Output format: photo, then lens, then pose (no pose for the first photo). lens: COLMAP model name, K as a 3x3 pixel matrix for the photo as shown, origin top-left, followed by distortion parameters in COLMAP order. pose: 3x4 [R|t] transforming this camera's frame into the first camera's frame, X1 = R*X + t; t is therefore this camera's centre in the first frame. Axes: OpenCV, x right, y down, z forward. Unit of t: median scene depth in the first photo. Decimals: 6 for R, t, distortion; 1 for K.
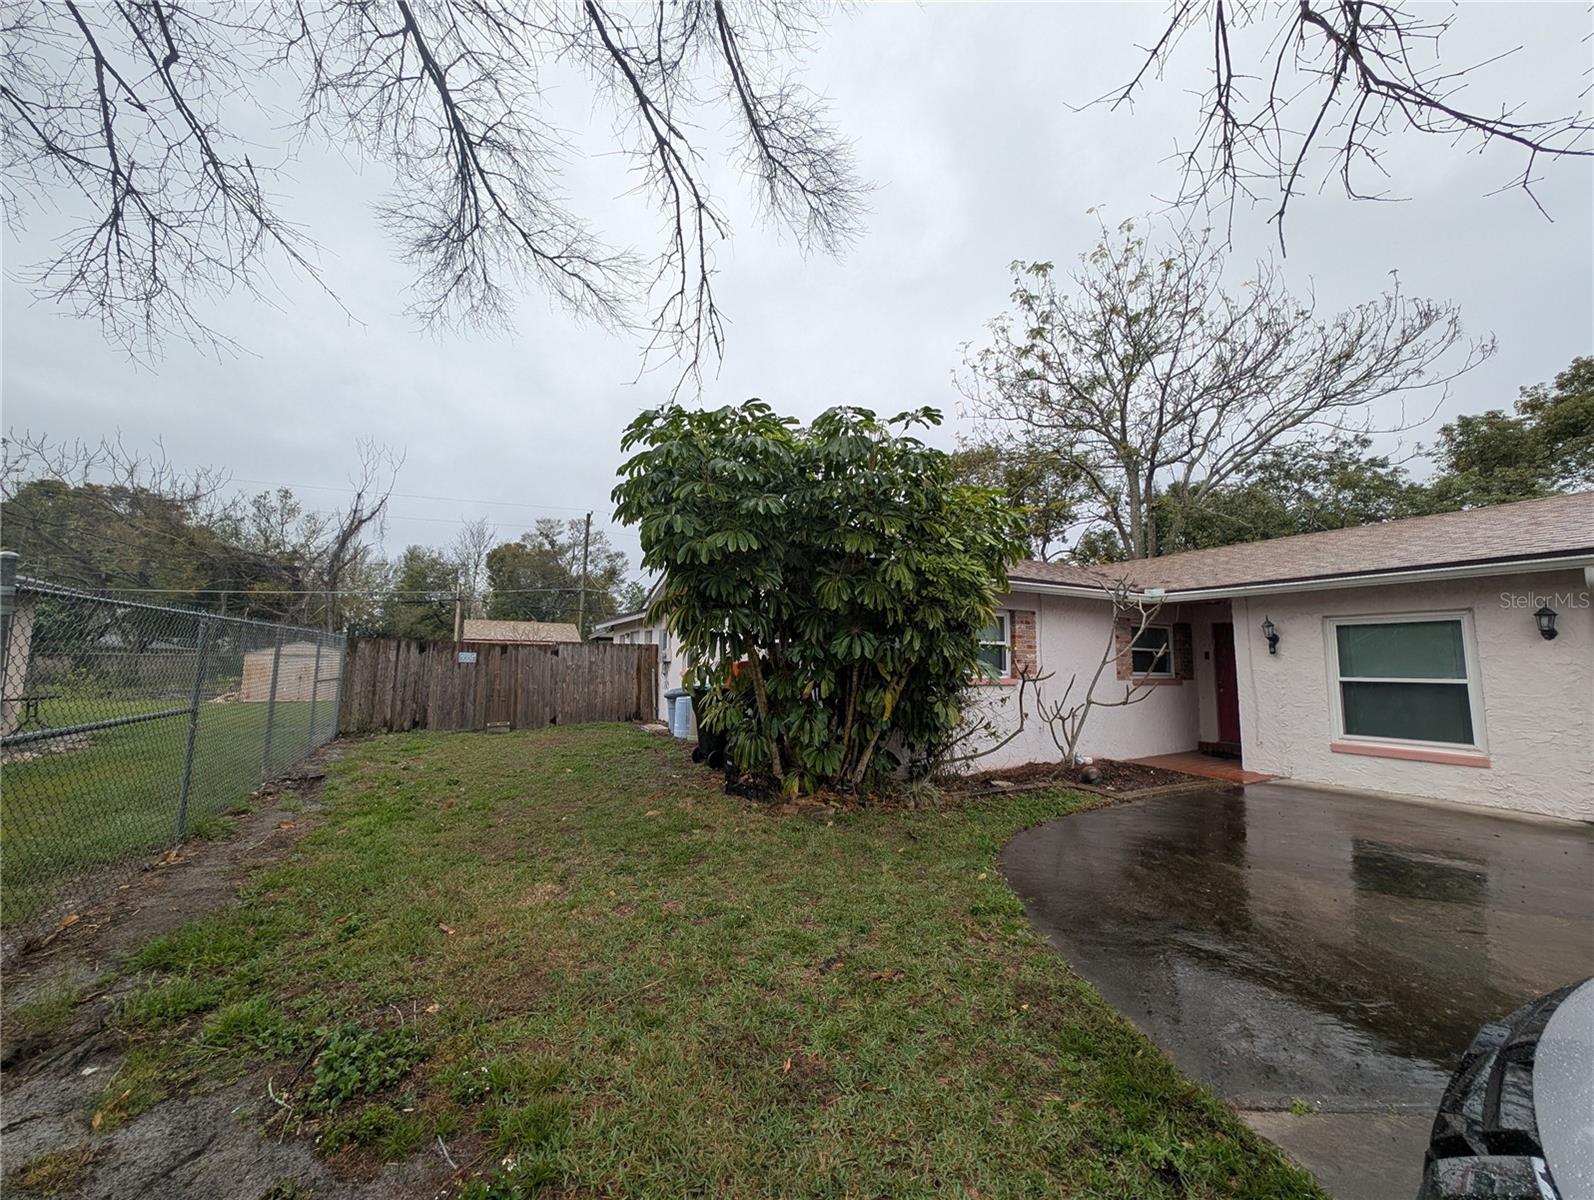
lens RADIAL K [[594.7, 0, 795.1], [0, 594.7, 602.1], [0, 0, 1]] dist [0.005892, -0.001562]
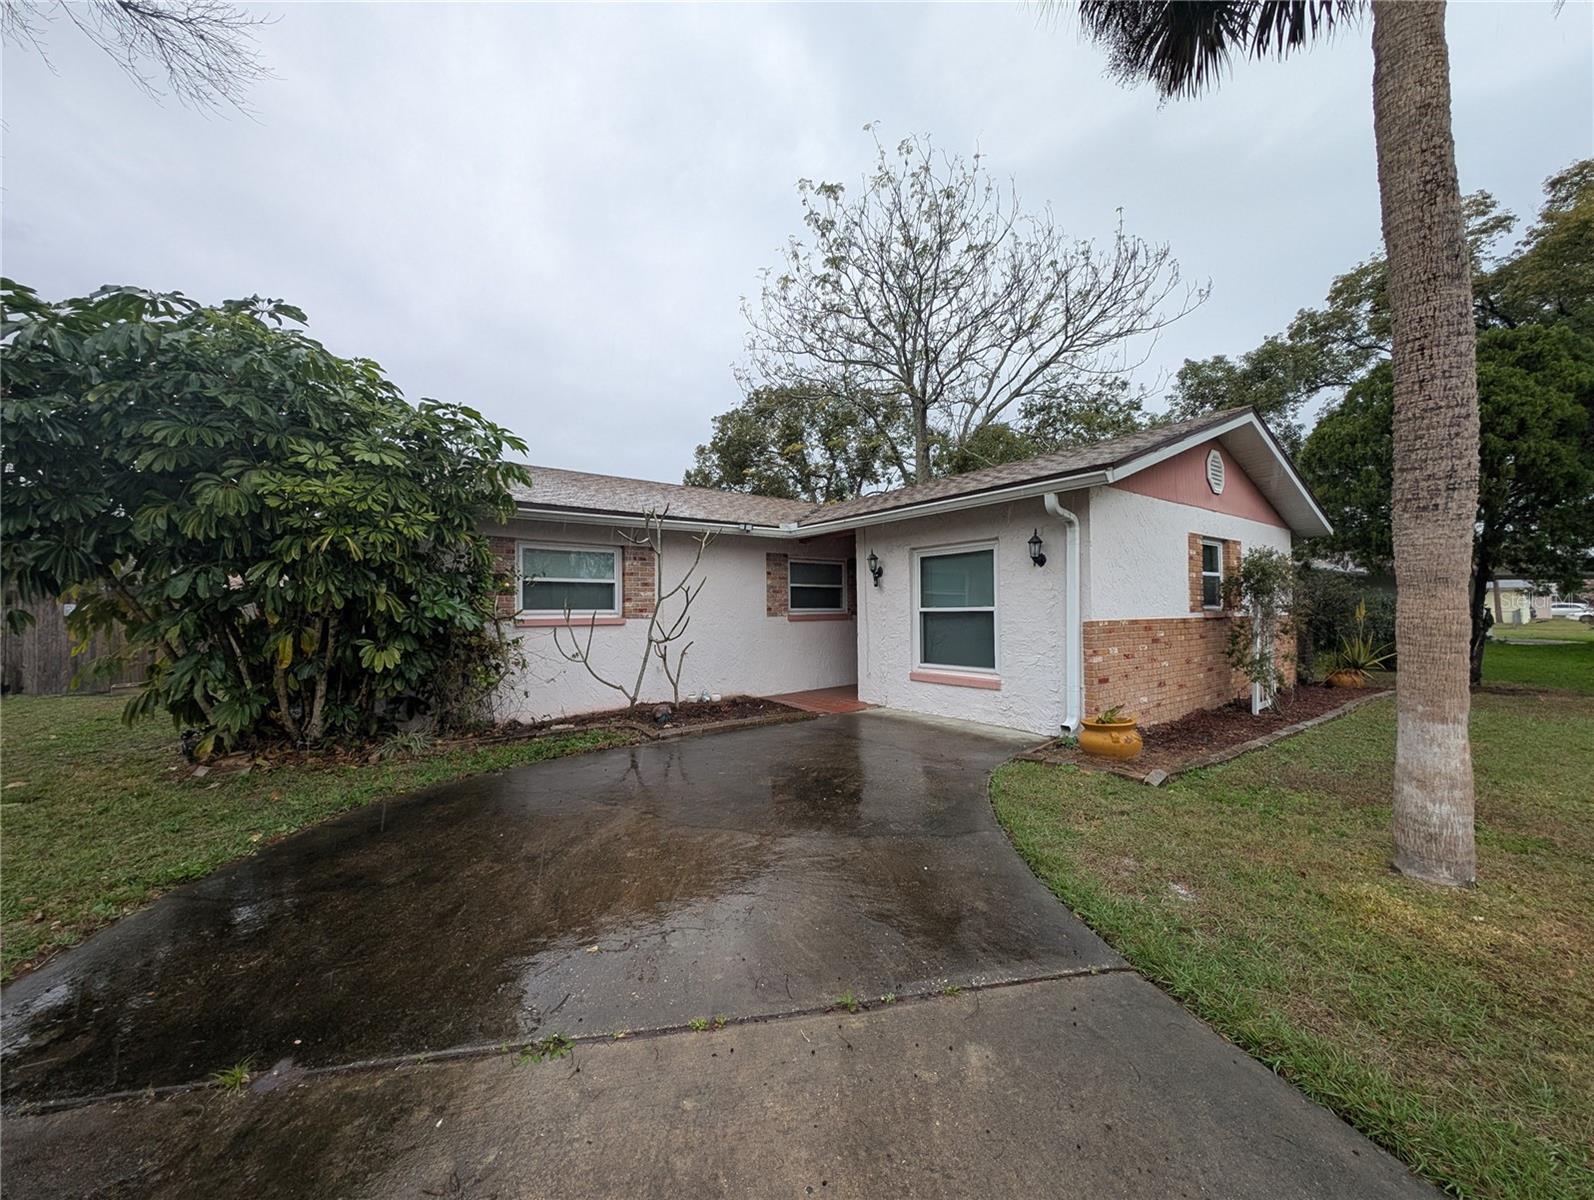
lens RADIAL K [[594.7, 0, 796.1], [0, 594.7, 599.8], [0, 0, 1]] dist [0.005892, -0.001562]
pose [[0.991498, -0.021484, 0.128339, 0.894252], [0.010167, 0.996051, 0.088196, 0.031737], [-0.129727, -0.086141, 0.987801, 0.039406]]
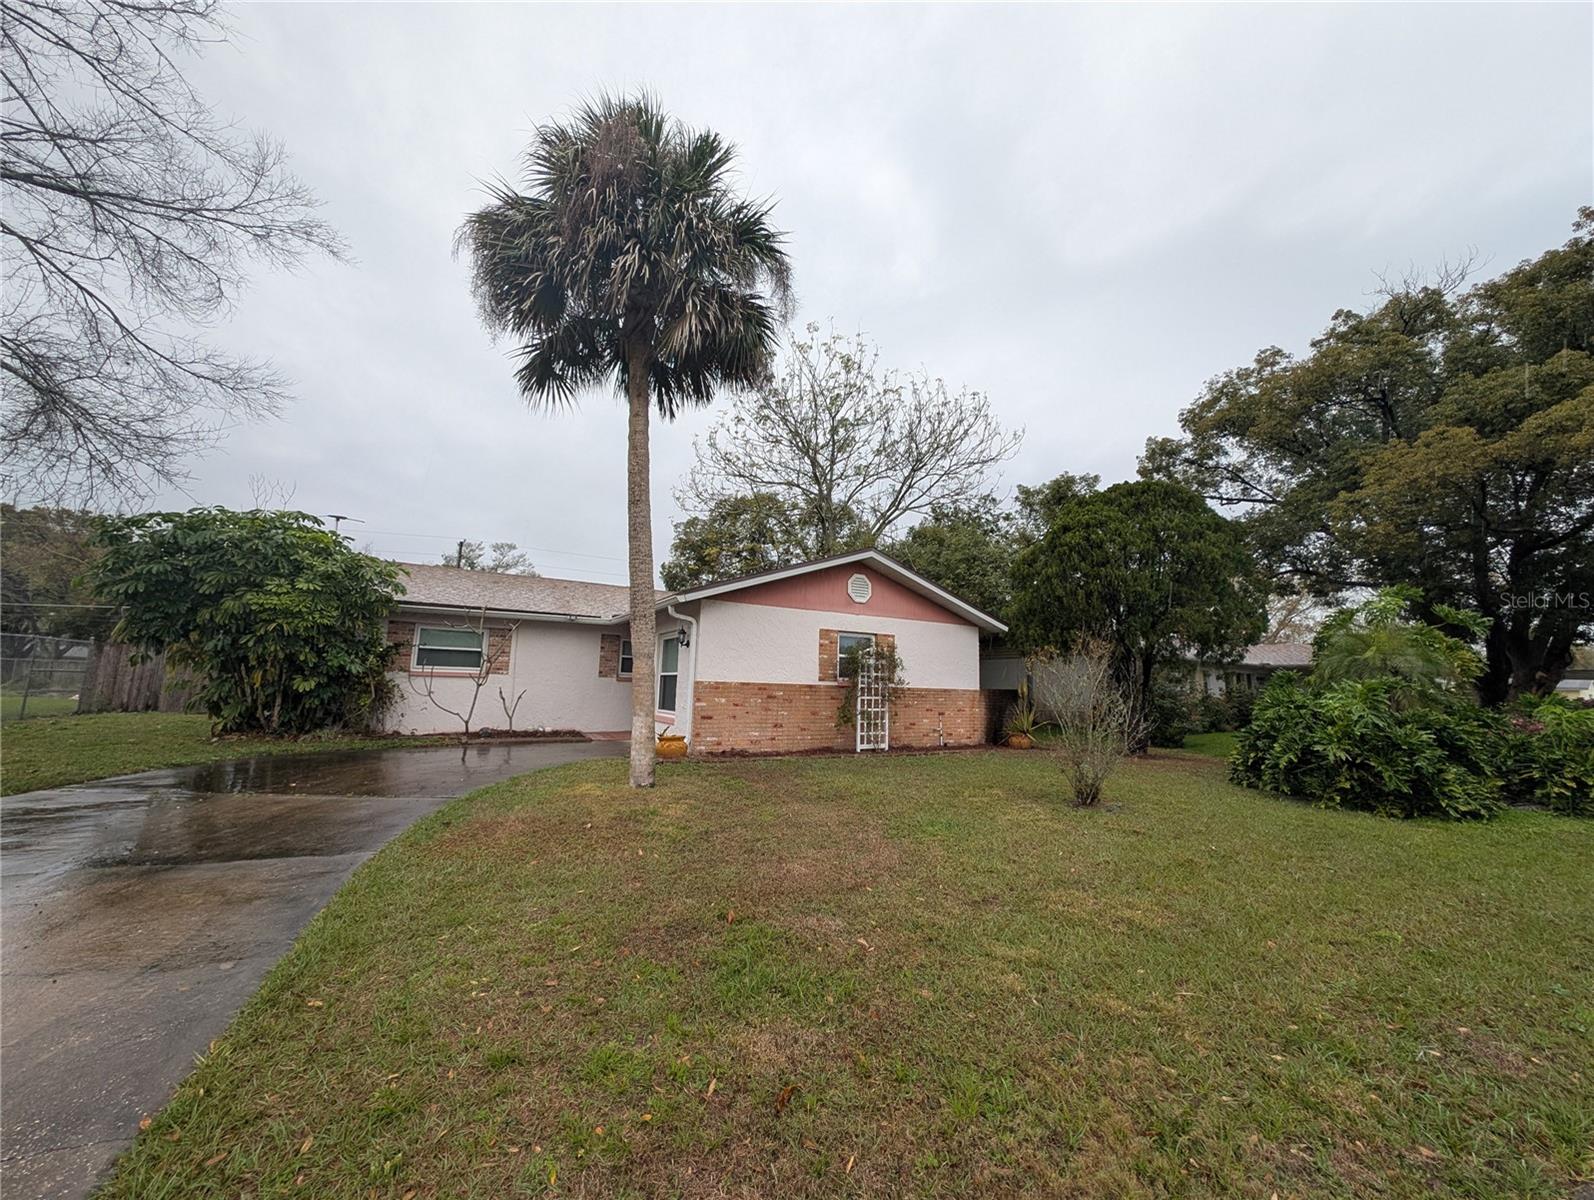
lens RADIAL K [[594.7, 0, 798.3], [0, 594.7, 601.5], [0, 0, 1]] dist [0.005892, -0.001562]
pose [[0.999900, 0.013805, 0.003017, 1.977590], [-0.013683, 0.999205, -0.037444, -0.013314], [-0.003531, 0.037399, 0.999294, -0.891411]]
